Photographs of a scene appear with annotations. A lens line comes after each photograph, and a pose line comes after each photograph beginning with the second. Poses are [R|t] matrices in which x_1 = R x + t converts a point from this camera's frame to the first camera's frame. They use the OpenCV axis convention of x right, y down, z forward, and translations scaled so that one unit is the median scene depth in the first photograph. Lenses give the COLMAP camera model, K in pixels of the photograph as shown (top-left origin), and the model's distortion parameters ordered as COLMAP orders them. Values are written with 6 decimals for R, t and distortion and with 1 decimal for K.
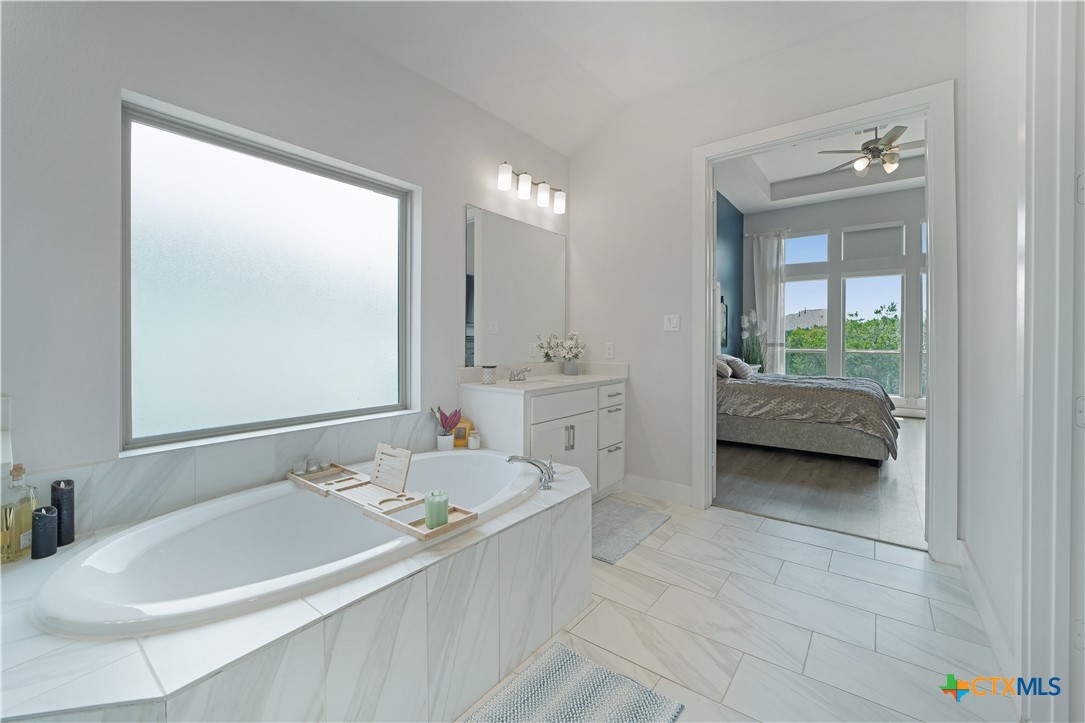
lens RADIAL K [[451.7, 0, 542.2], [0, 451.7, 343.8], [0, 0, 1]] dist [-0.000121, 0.000018]
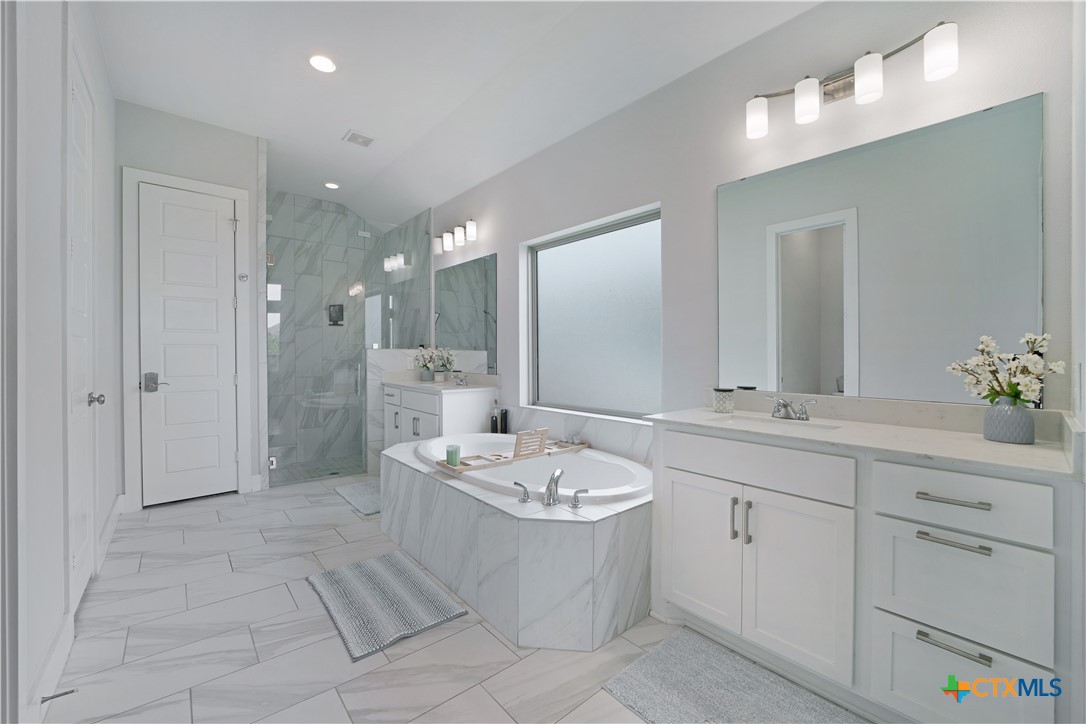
lens RADIAL K [[437.3, 0, 540.4], [0, 437.3, 363.6], [0, 0, 1]] dist [-0.017709, 0.008885]
pose [[-0.215064, 0.013372, -0.976508, 1.065902], [-0.009092, 0.999836, 0.015694, -0.000233], [0.976558, 0.012254, -0.214907, 1.397233]]
